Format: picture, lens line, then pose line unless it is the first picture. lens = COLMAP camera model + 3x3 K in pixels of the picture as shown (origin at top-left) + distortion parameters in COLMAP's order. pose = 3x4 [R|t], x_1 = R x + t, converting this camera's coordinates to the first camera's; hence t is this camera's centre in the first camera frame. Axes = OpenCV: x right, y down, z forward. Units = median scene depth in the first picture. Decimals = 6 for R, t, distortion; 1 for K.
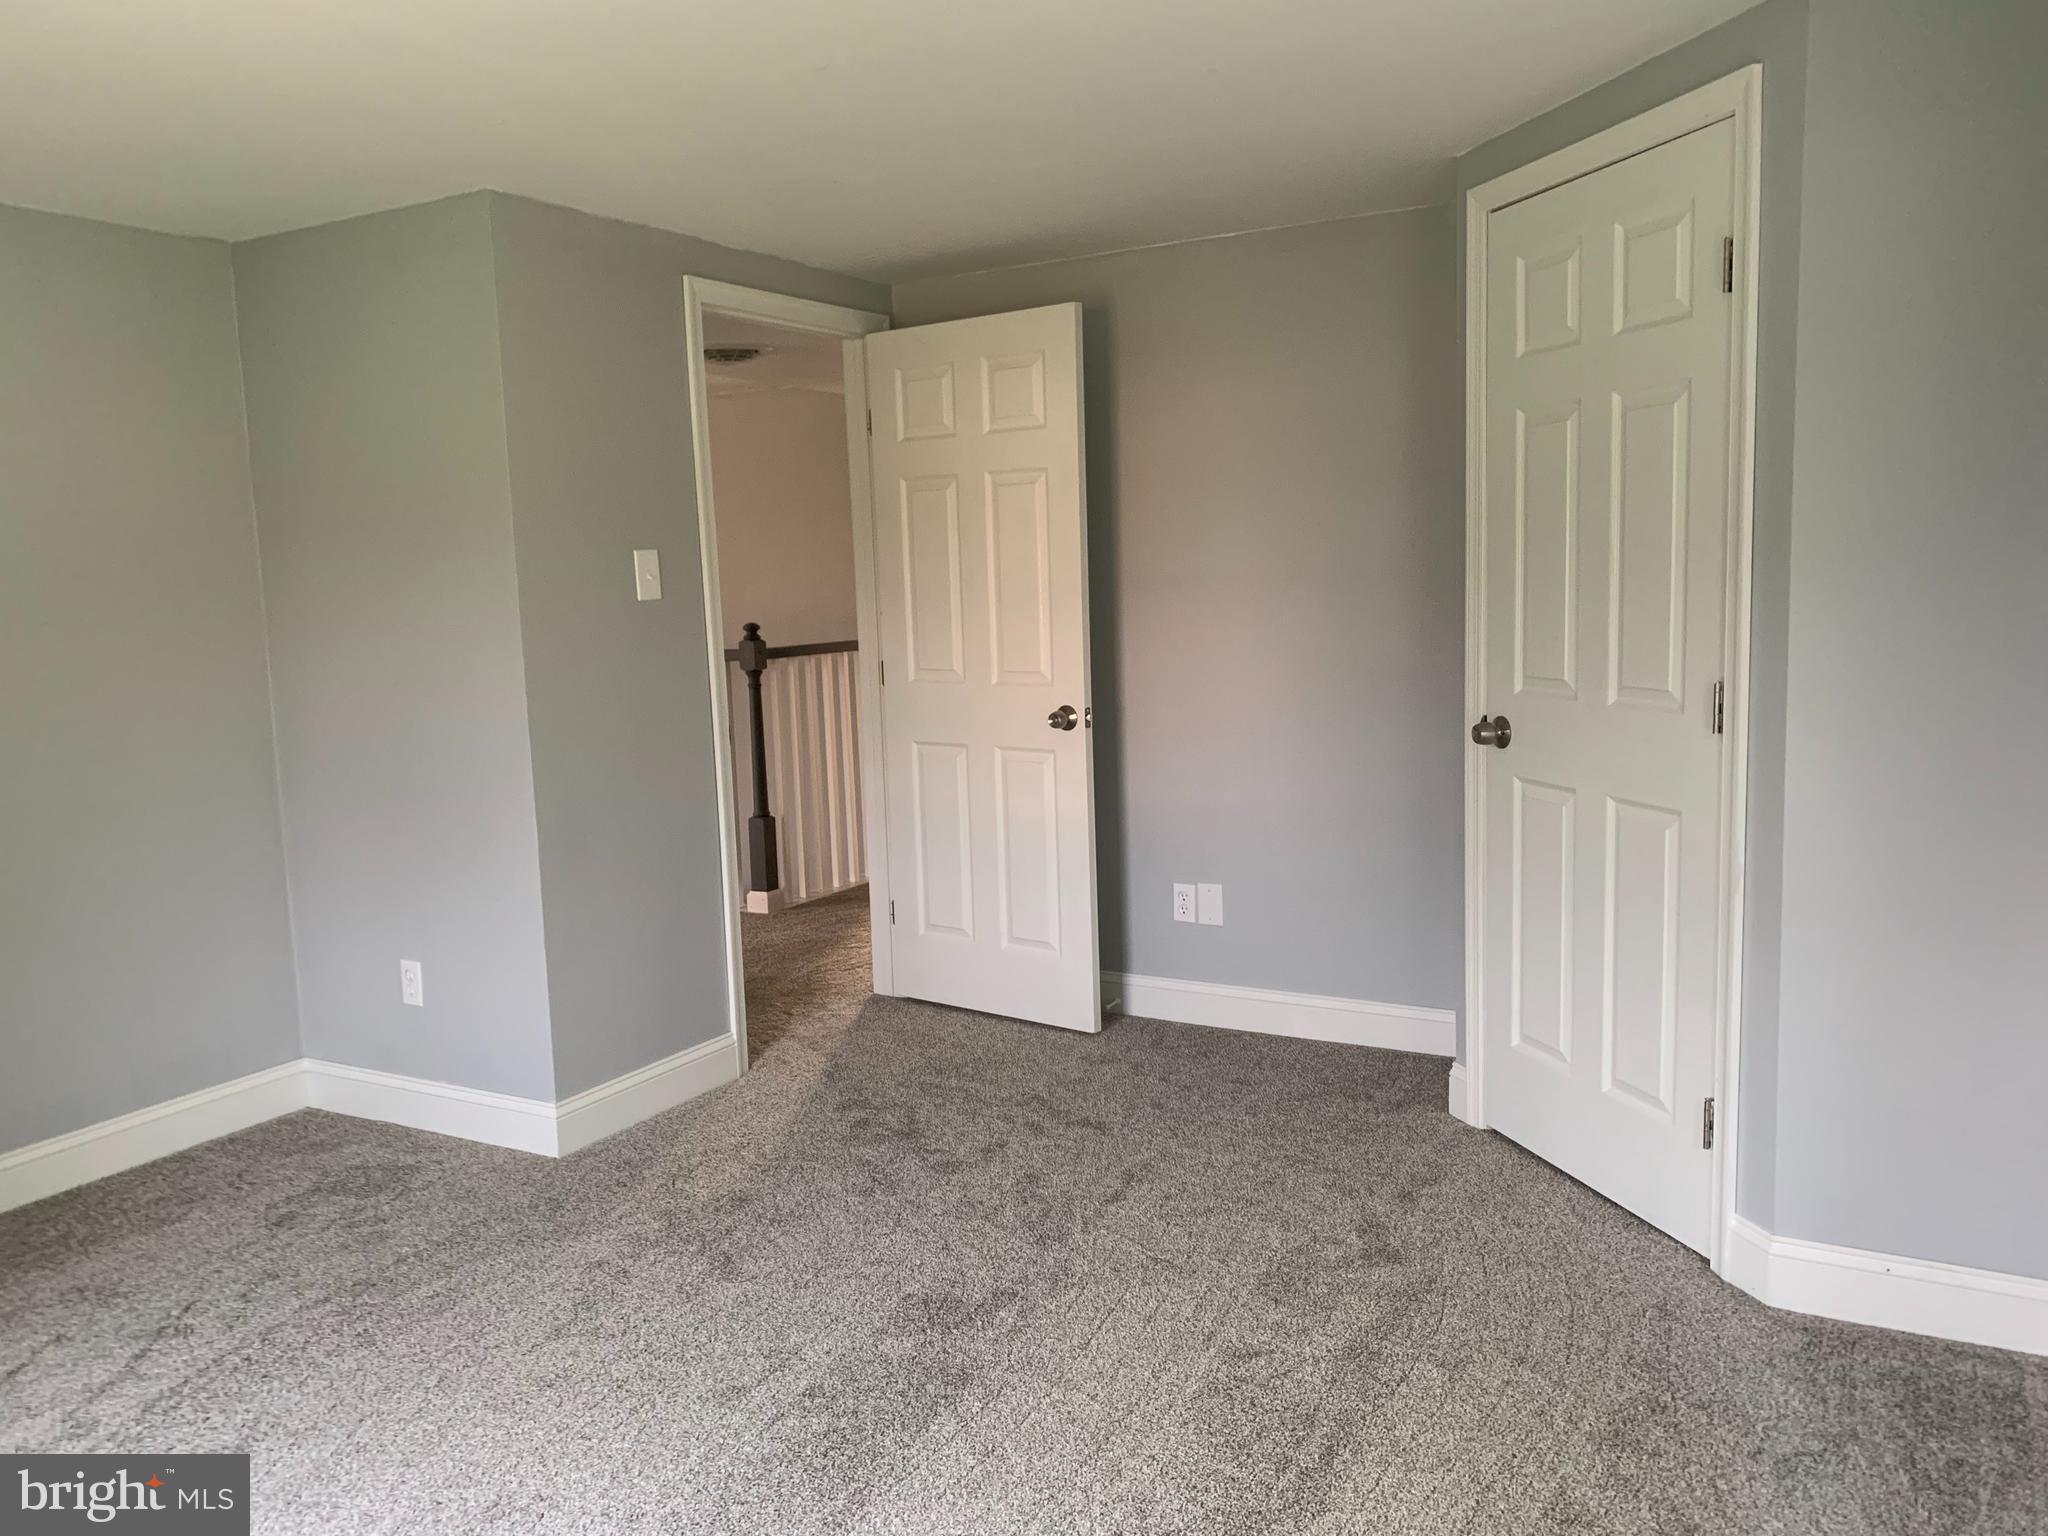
lens RADIAL K [[1588.2, 0, 1005.8], [0, 1588.2, 777.0], [0, 0, 1]] dist [0.047069, -0.037500]
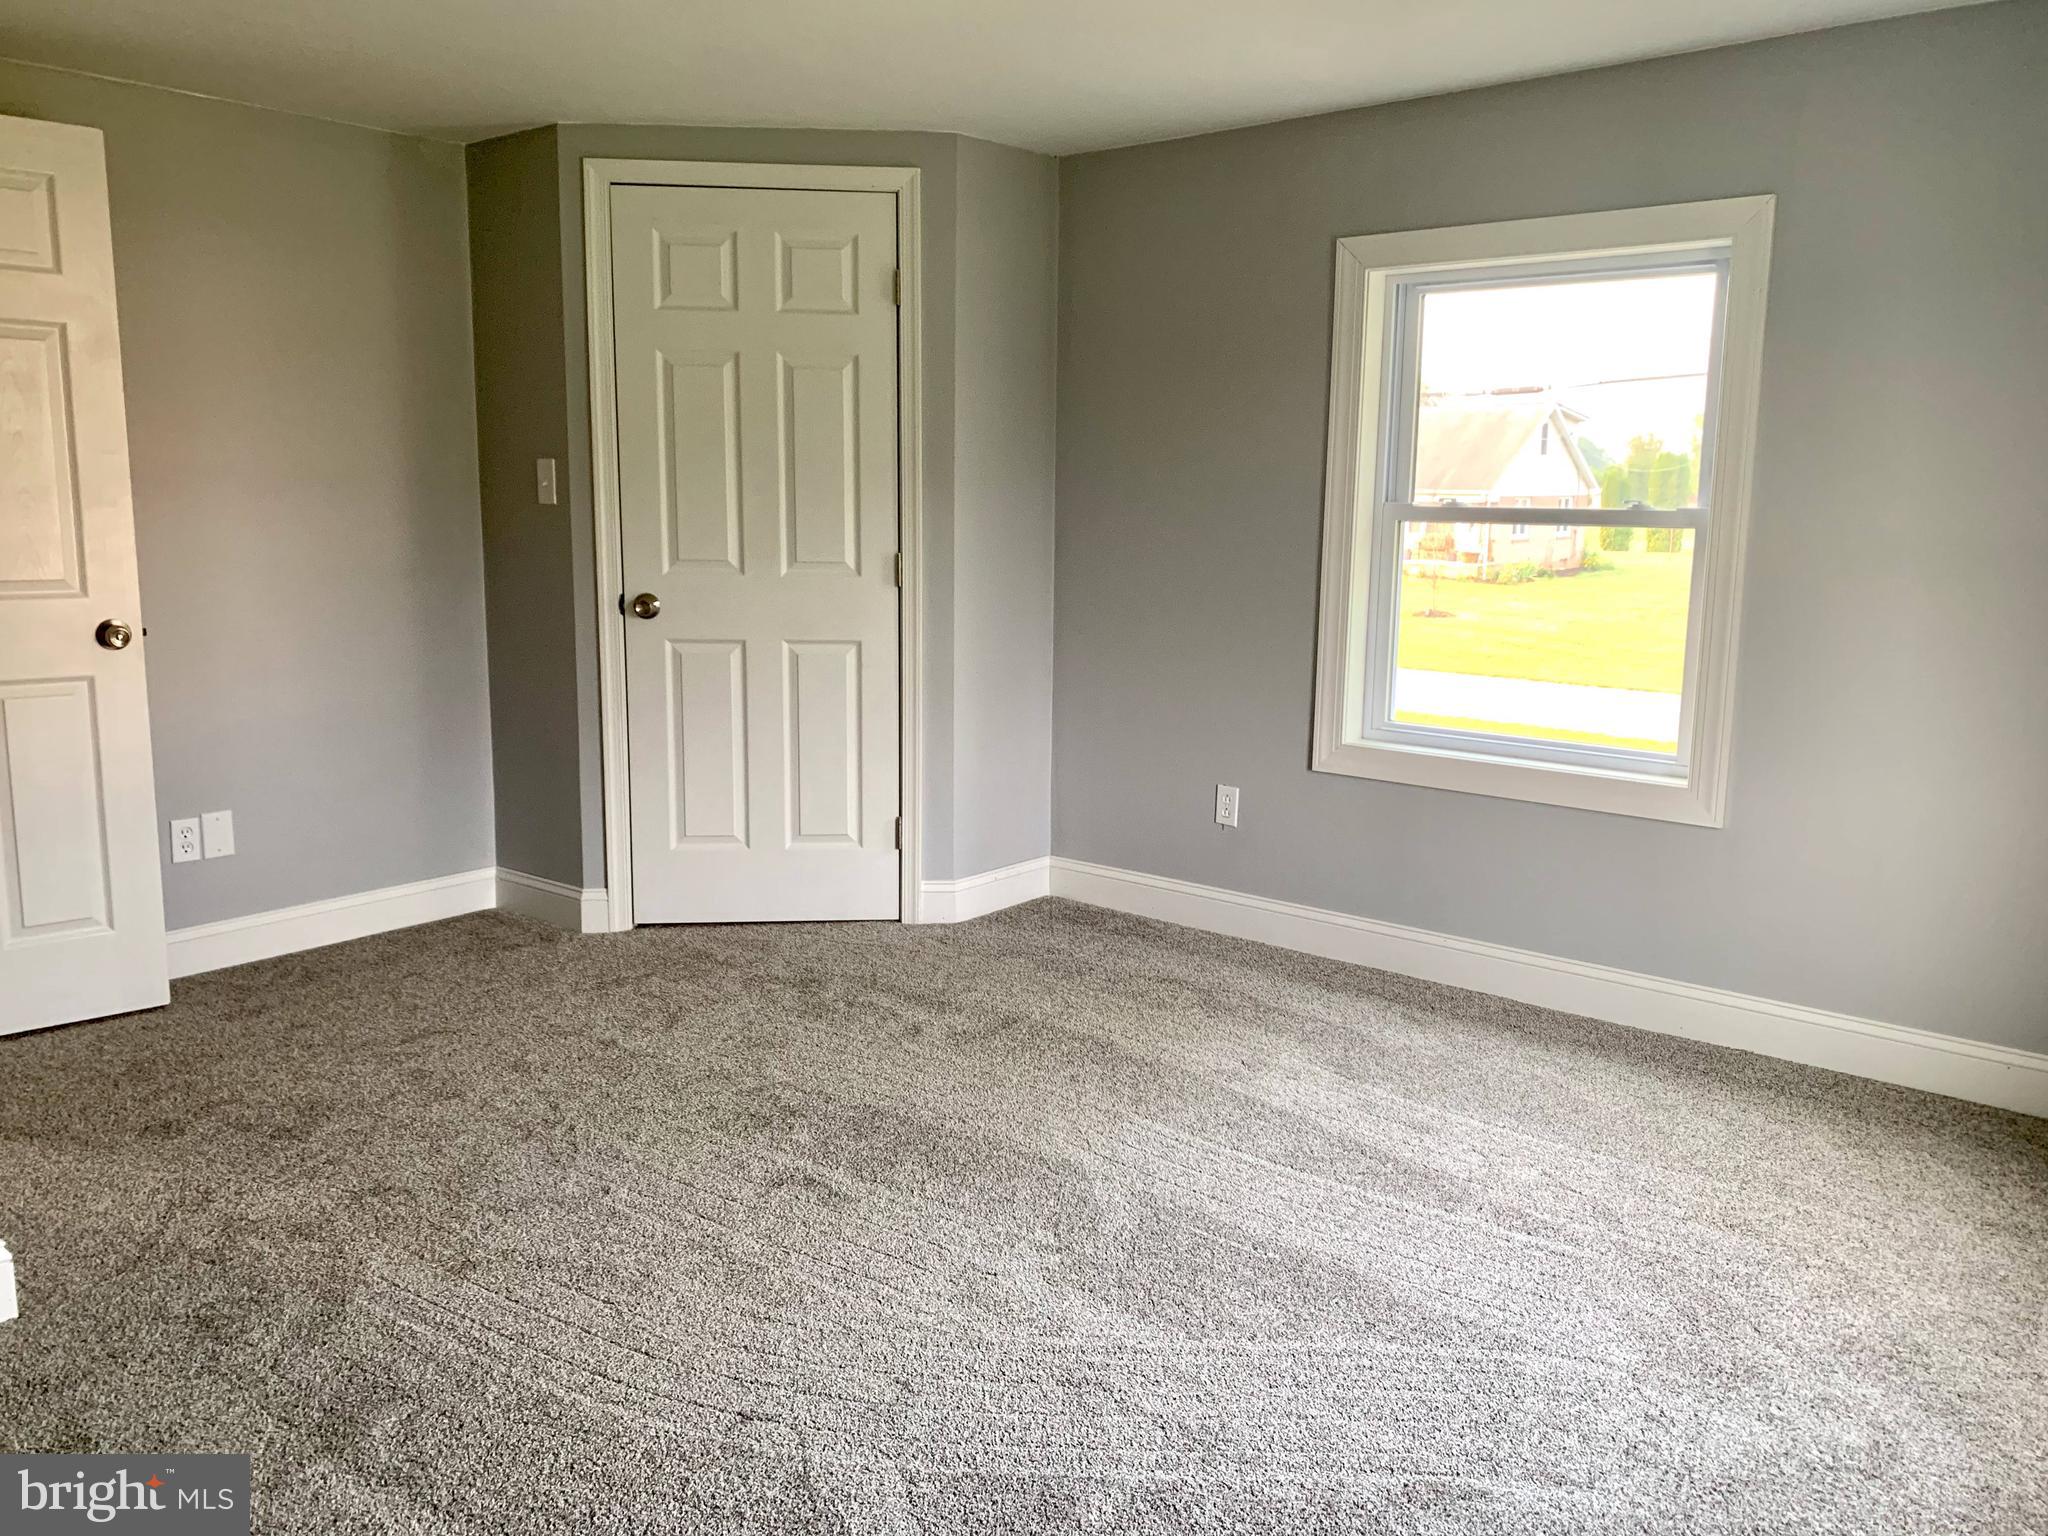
lens RADIAL K [[1588.2, 0, 1019.6], [0, 1588.2, 758.6], [0, 0, 1]] dist [0.047069, -0.037500]
pose [[0.163831, -0.127849, 0.978169, -0.974804], [0.117988, 0.986988, 0.109240, -0.012501], [-0.979407, 0.097515, 0.176784, 0.545519]]
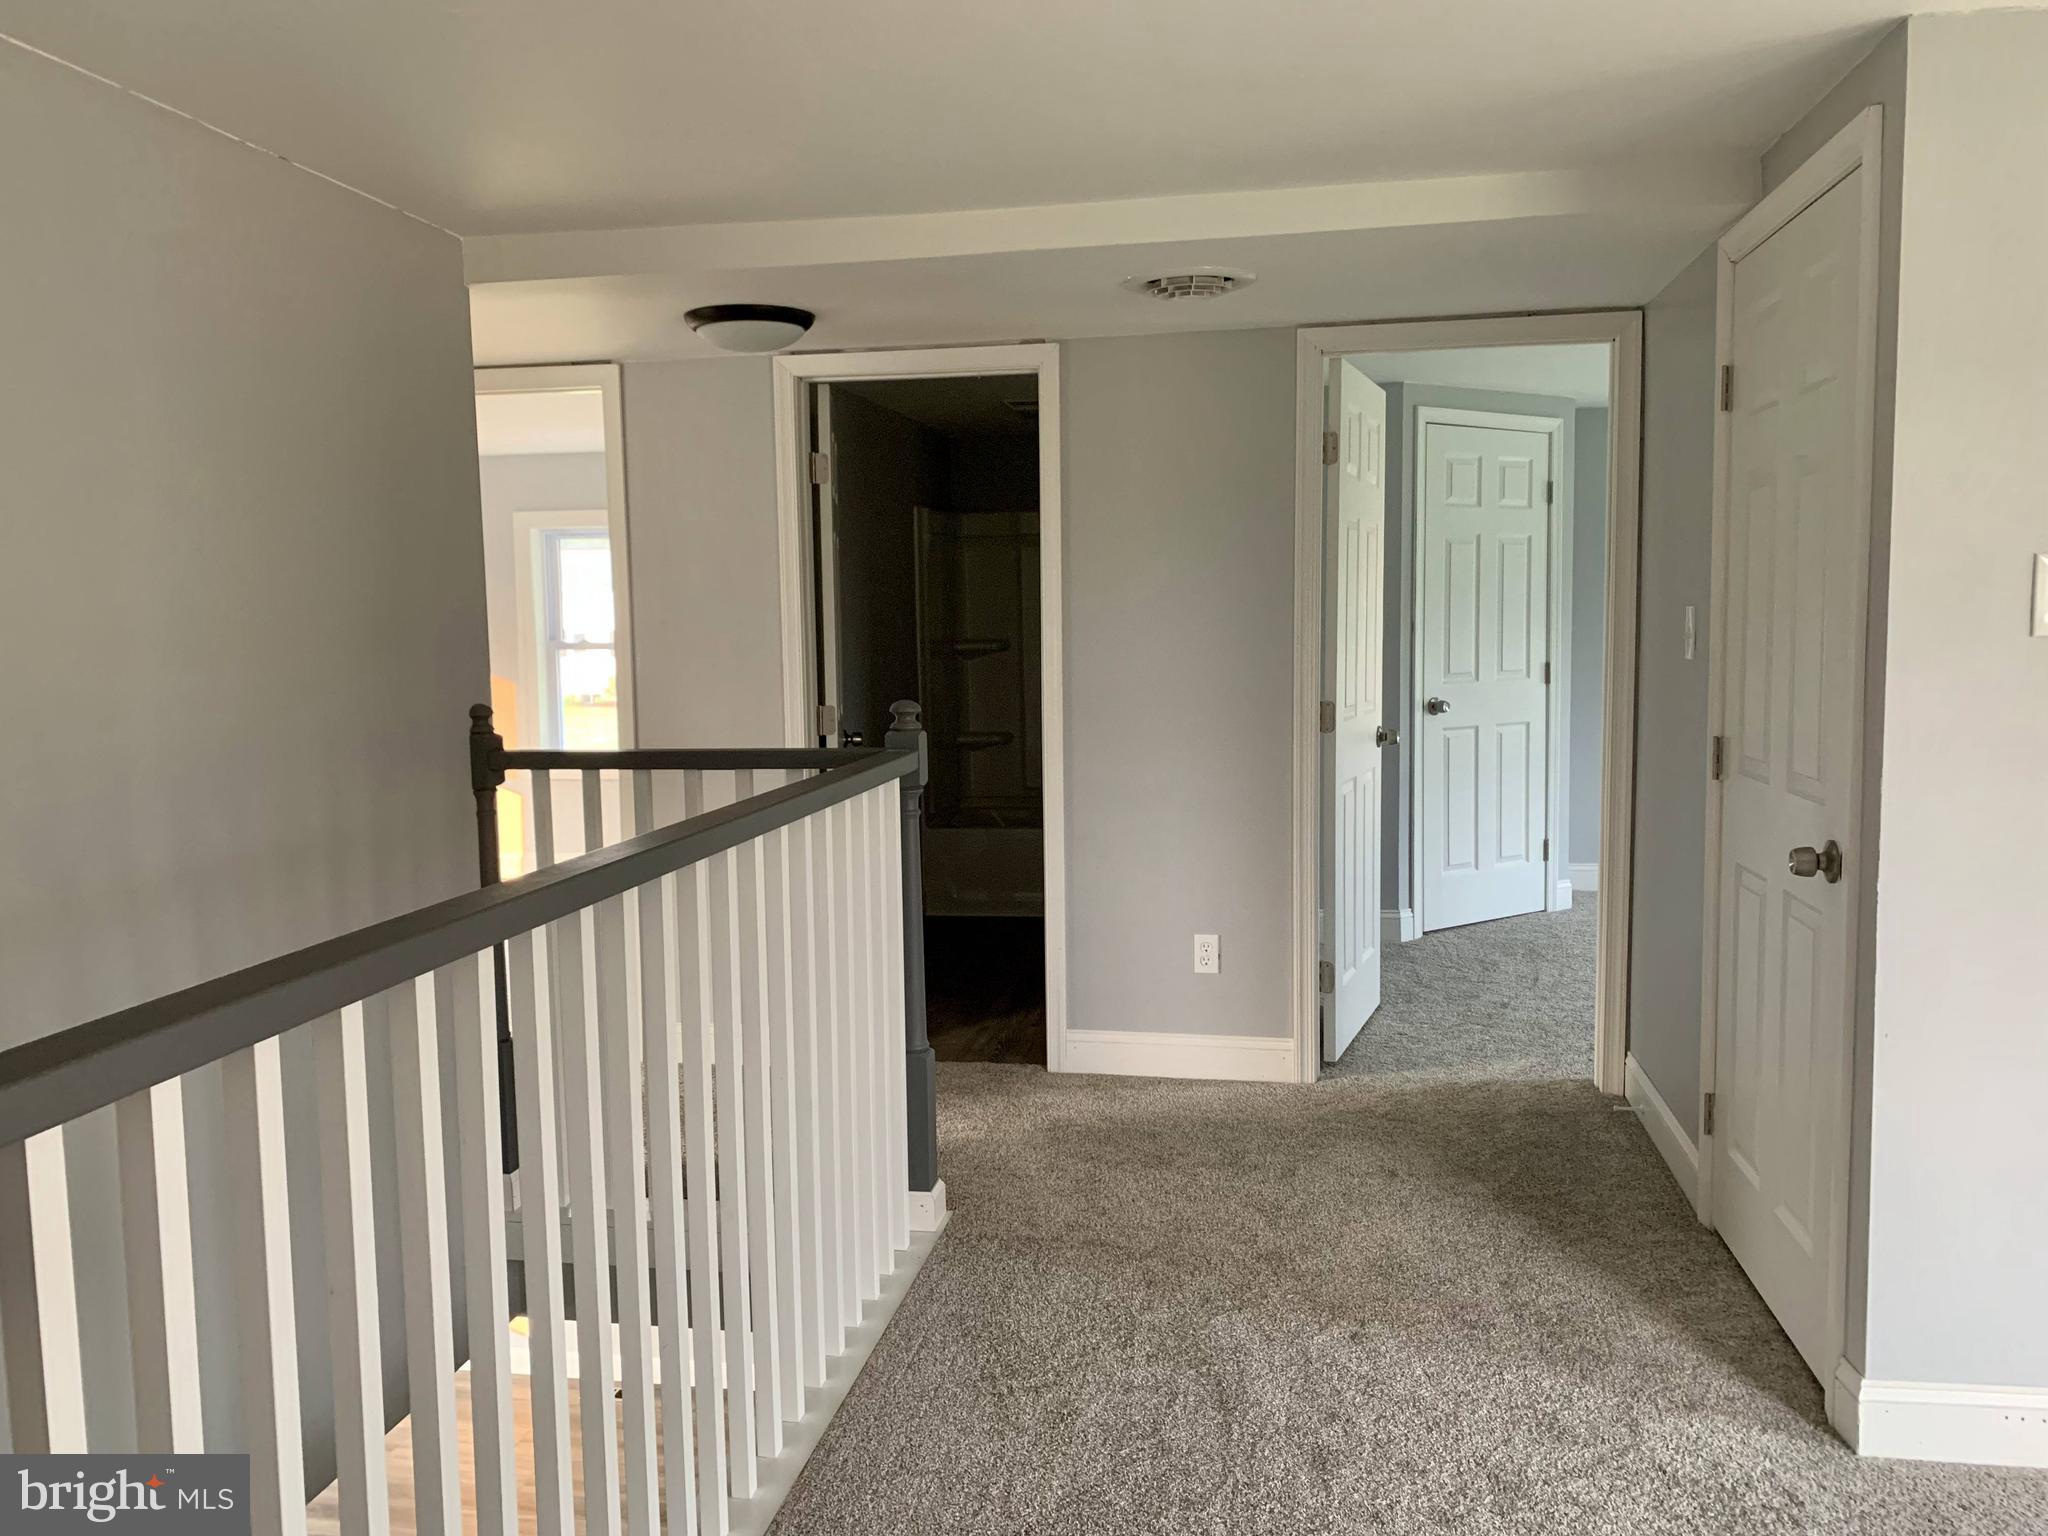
lens RADIAL K [[1588.2, 0, 1024.6], [0, 1588.2, 772.3], [0, 0, 1]] dist [0.047069, -0.037500]
pose [[-0.358518, -0.052990, 0.932018, -1.340780], [0.152666, 0.981618, 0.114536, -0.257302], [-0.920955, 0.183350, -0.343838, 2.272509]]
